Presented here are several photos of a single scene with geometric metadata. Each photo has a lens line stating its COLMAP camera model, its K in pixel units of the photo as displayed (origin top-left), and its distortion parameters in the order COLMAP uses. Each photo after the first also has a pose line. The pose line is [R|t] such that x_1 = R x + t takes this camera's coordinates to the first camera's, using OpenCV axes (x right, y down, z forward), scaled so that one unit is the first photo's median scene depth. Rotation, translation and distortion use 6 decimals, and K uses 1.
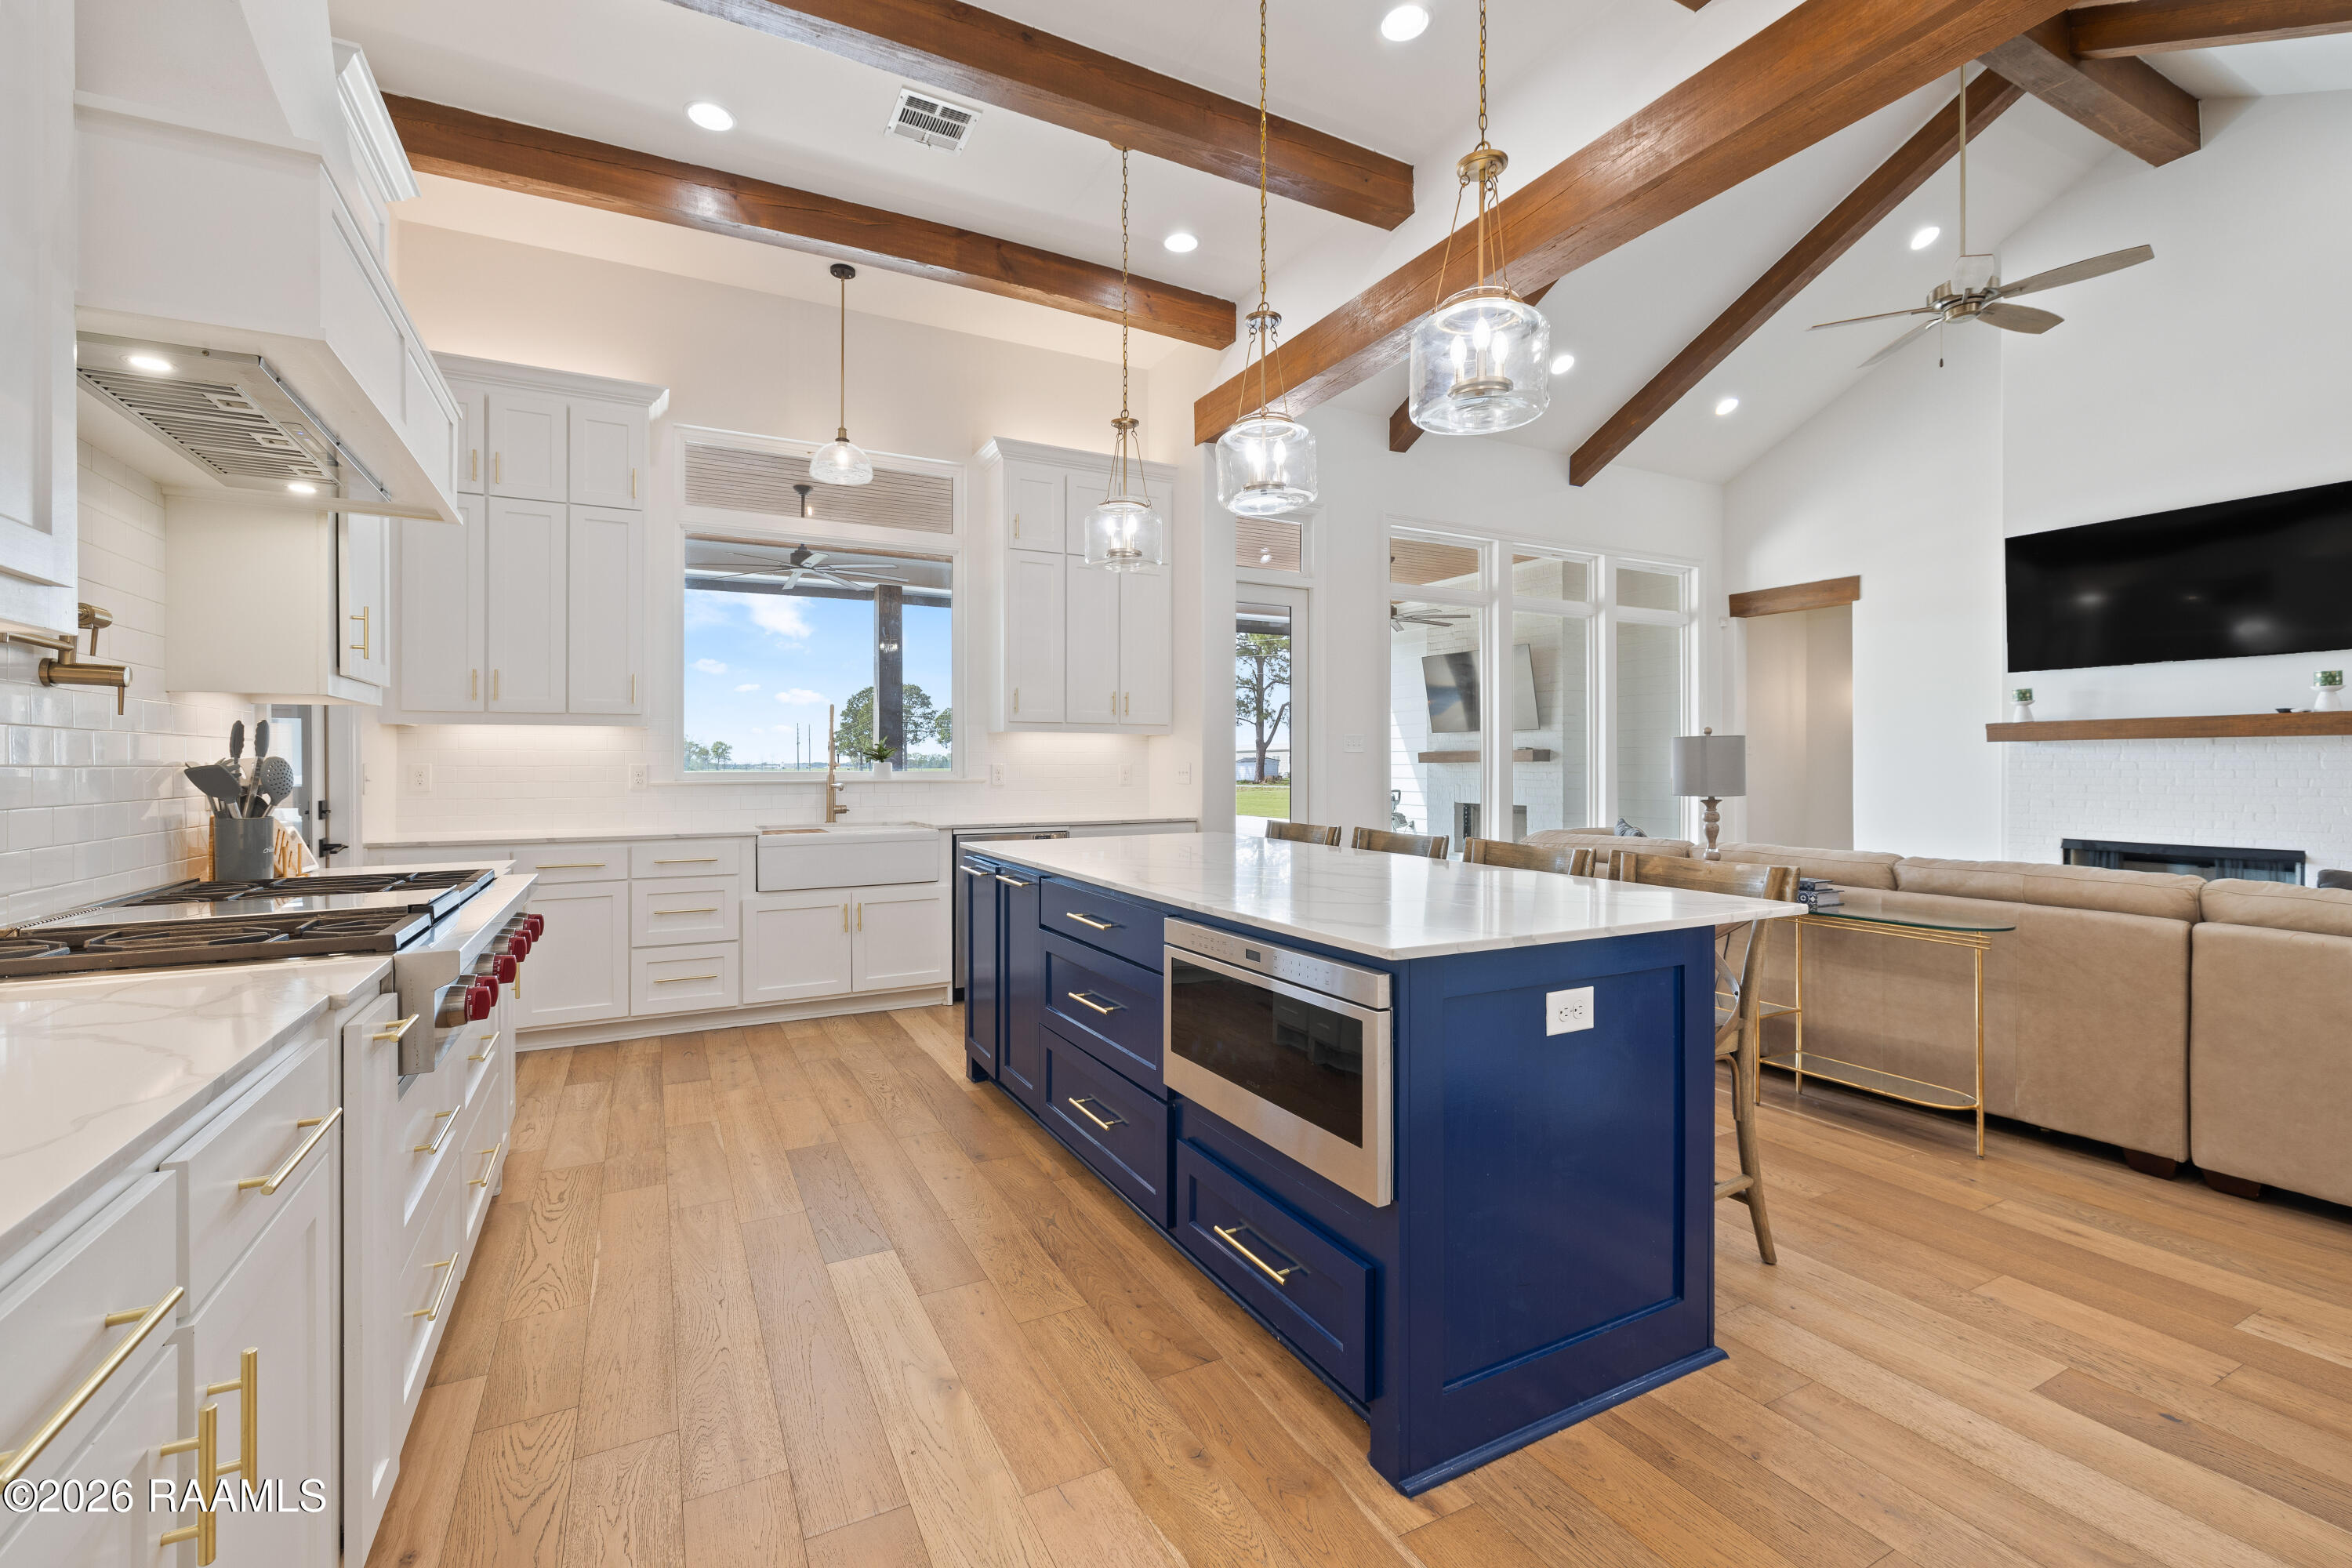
lens RADIAL K [[996.7, 0, 1175.2], [0, 996.7, 762.5], [0, 0, 1]] dist [0.000273, -0.000075]
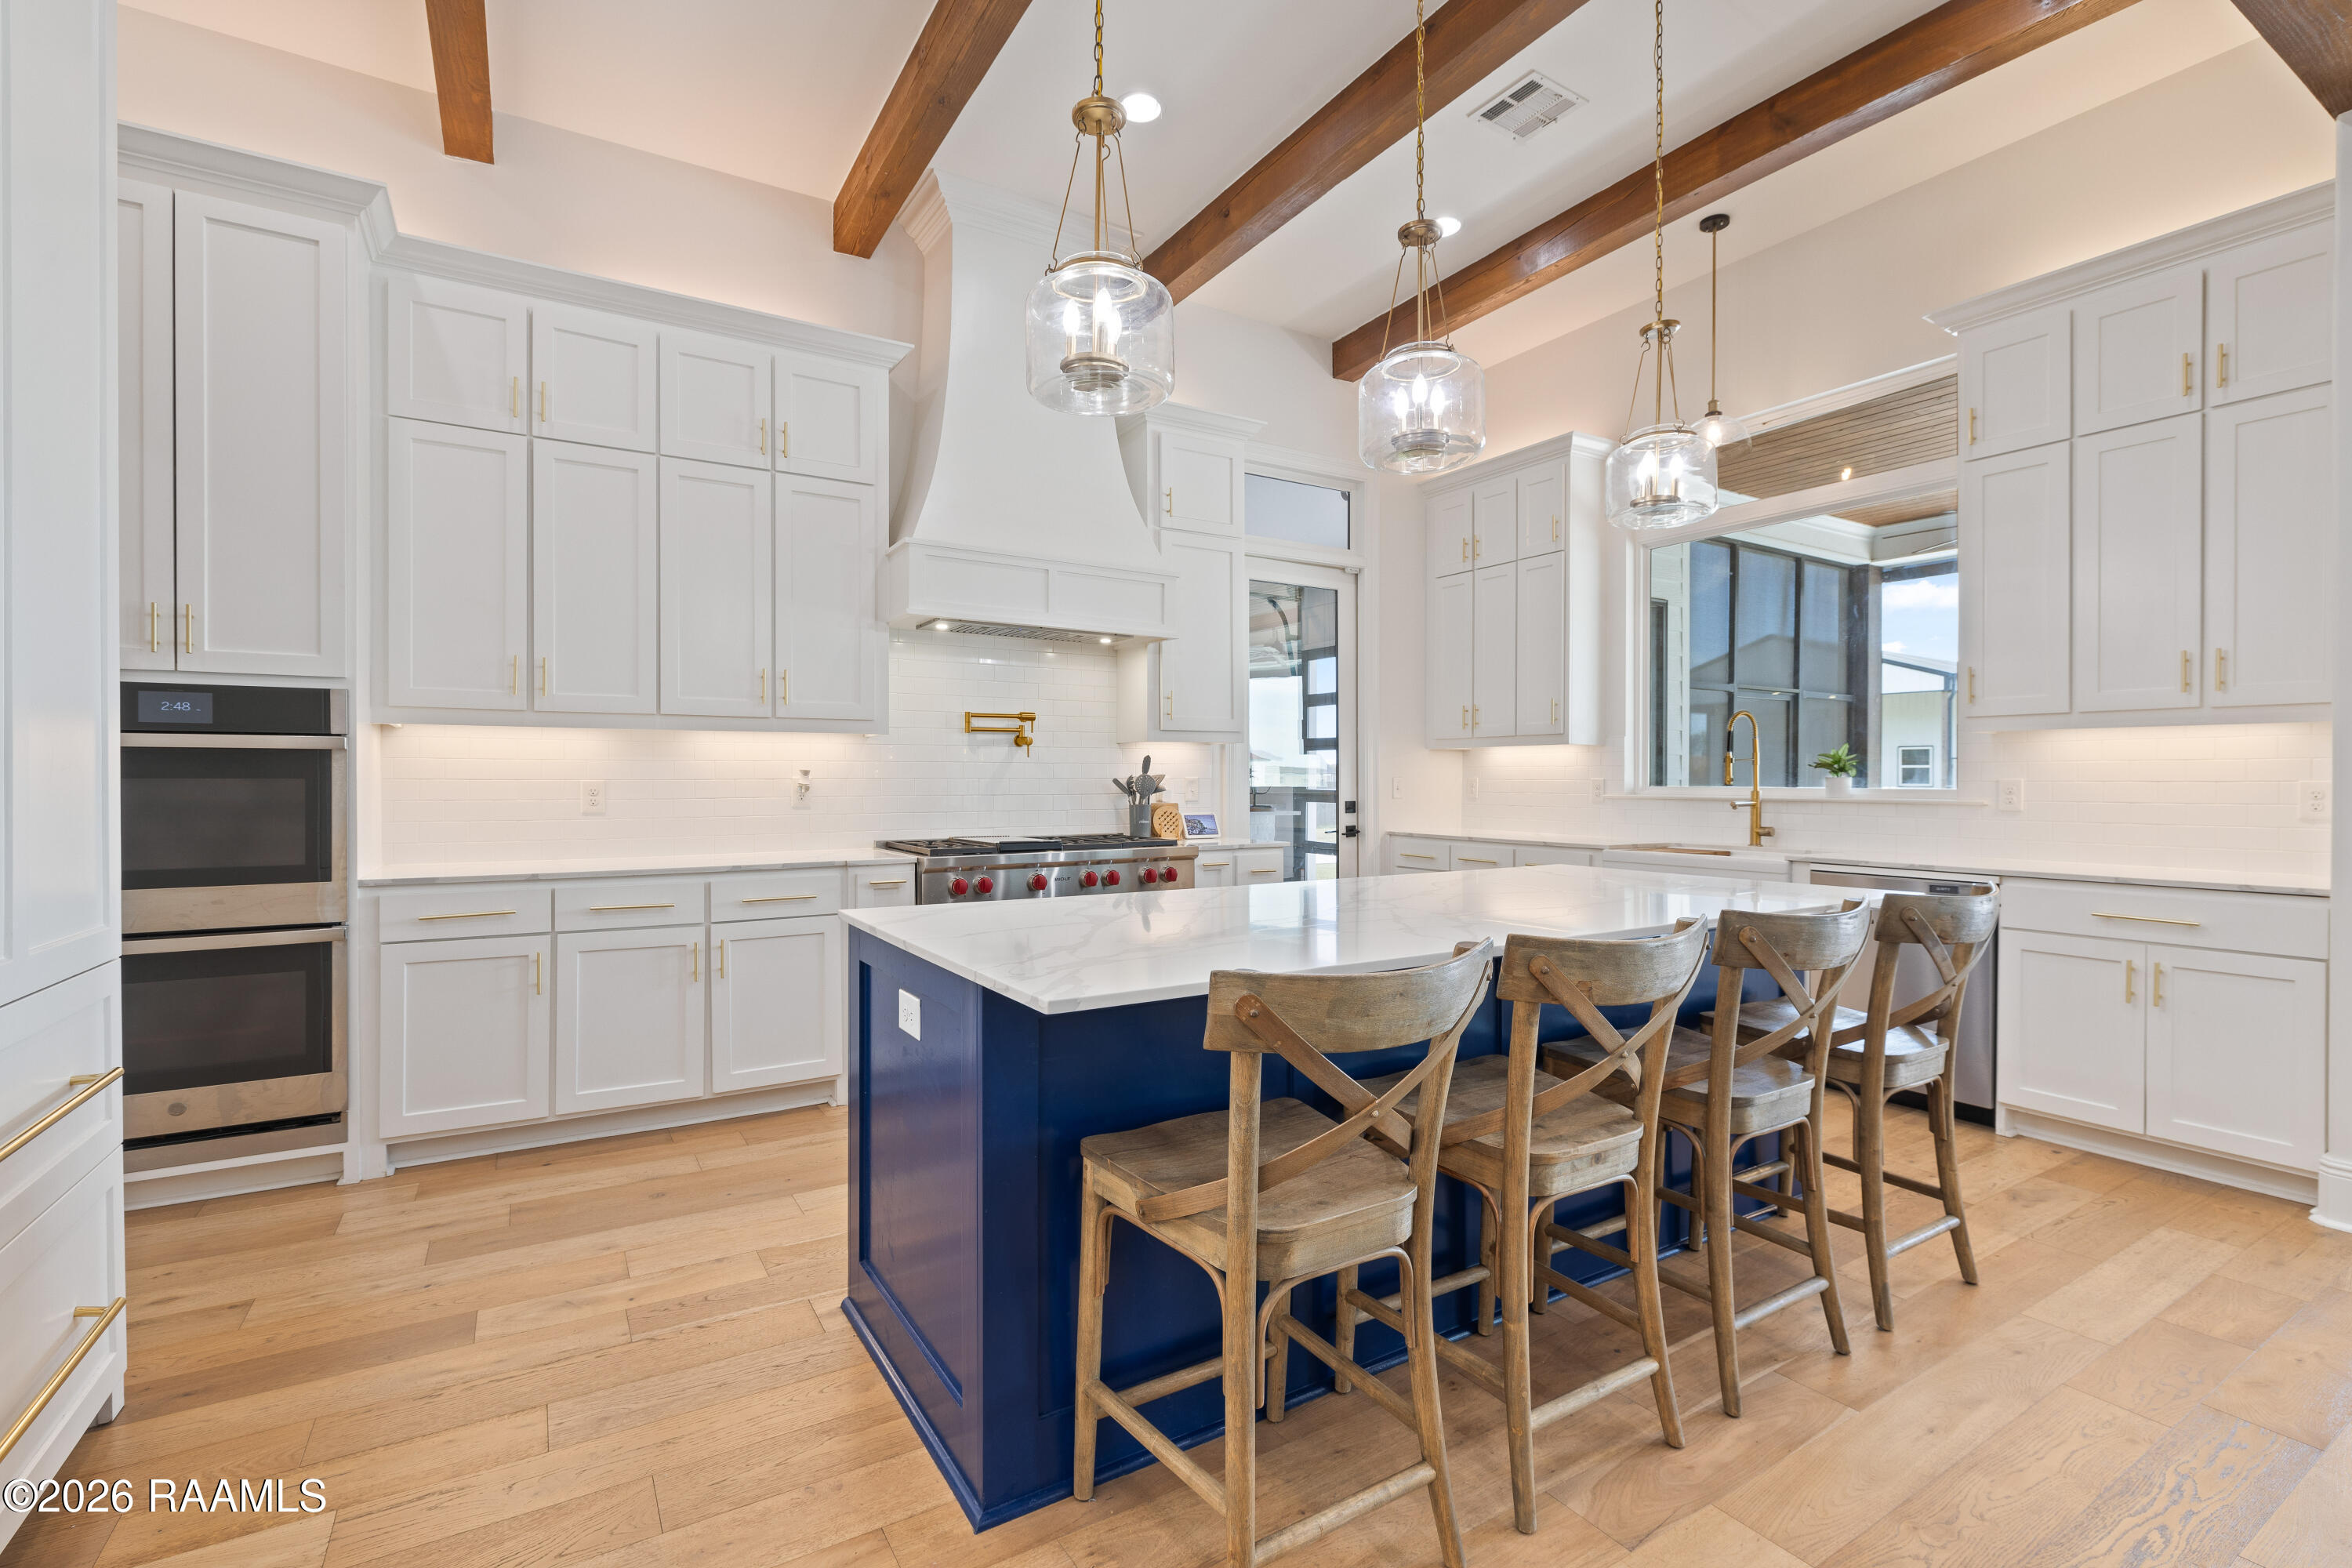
lens RADIAL K [[1056.9, 0, 1170.0], [0, 1056.9, 778.0], [0, 0, 1]] dist [0.000379, -0.000084]
pose [[0.059843, 0.000754, -0.998208, 0.765787], [0.000350, 1.000000, 0.000777, 0.000051], [0.998208, -0.000396, 0.059843, 0.610536]]
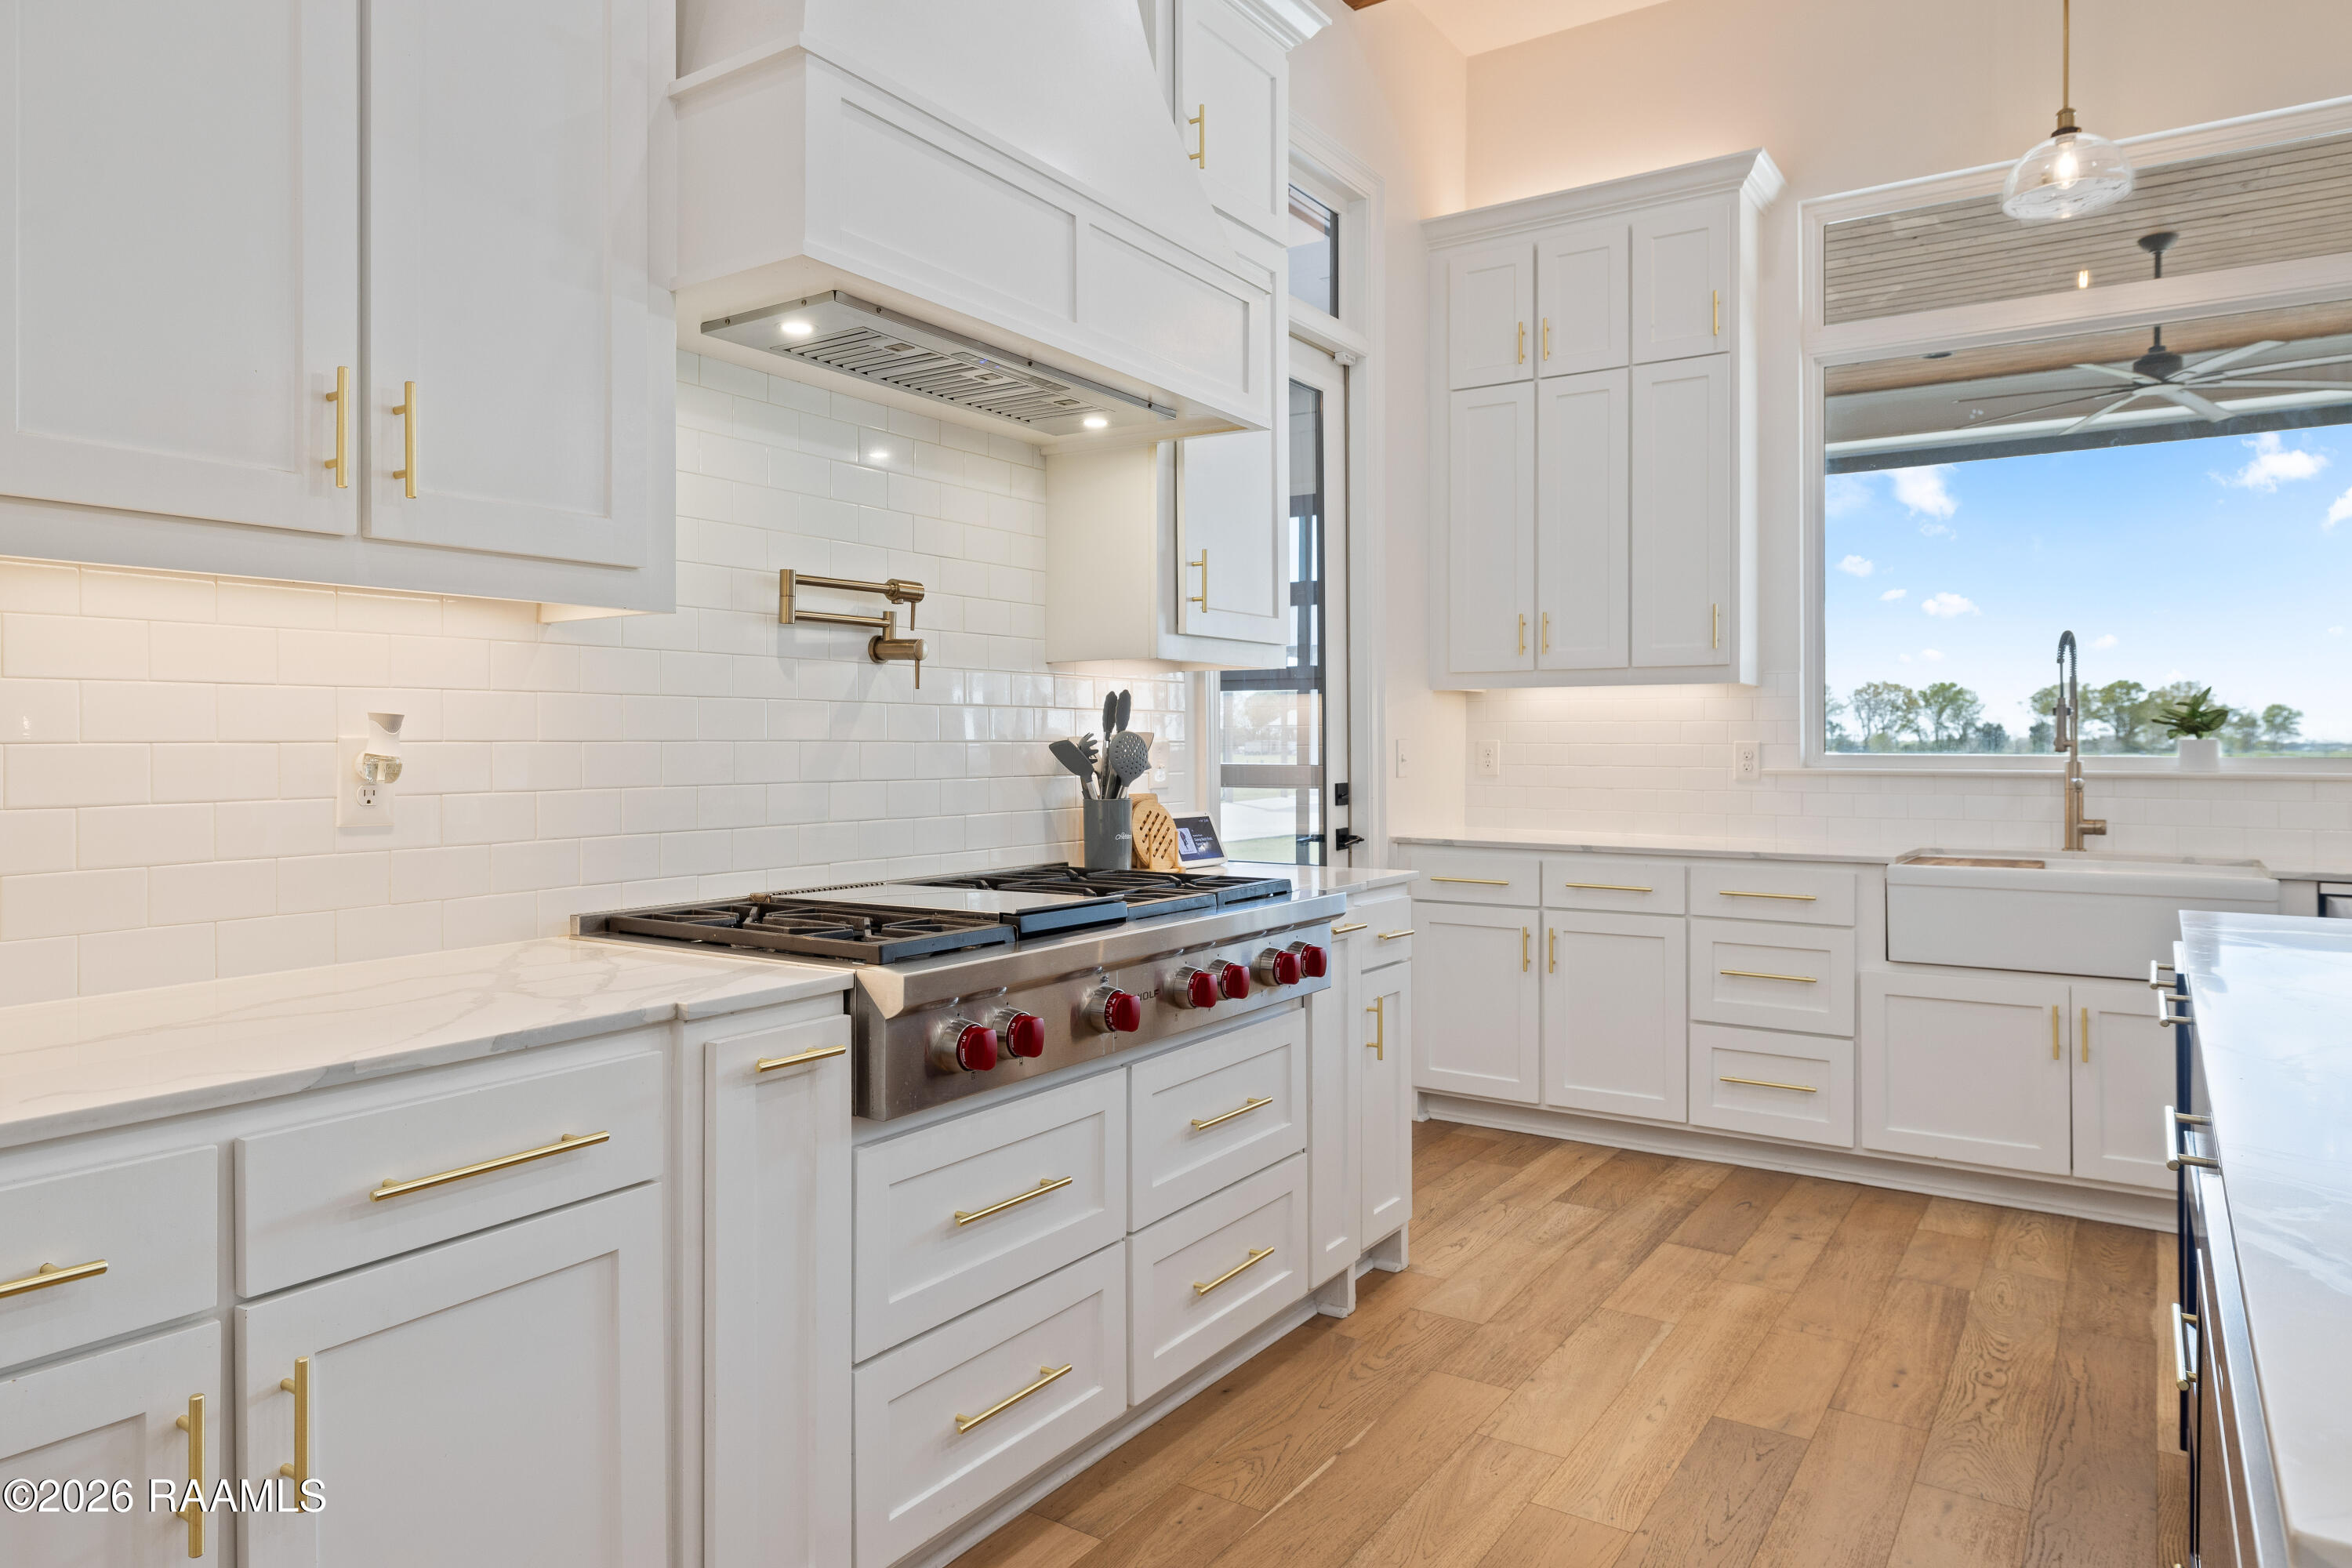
lens RADIAL K [[1485.2, 0, 1166.8], [0, 1485.2, 733.2], [0, 0, 1]] dist [0.001599, -0.000017]
pose [[0.474679, -0.003351, -0.880152, 0.178921], [-0.000553, 0.999991, -0.004105, 0.000899], [0.880159, 0.002435, 0.474673, 0.268314]]
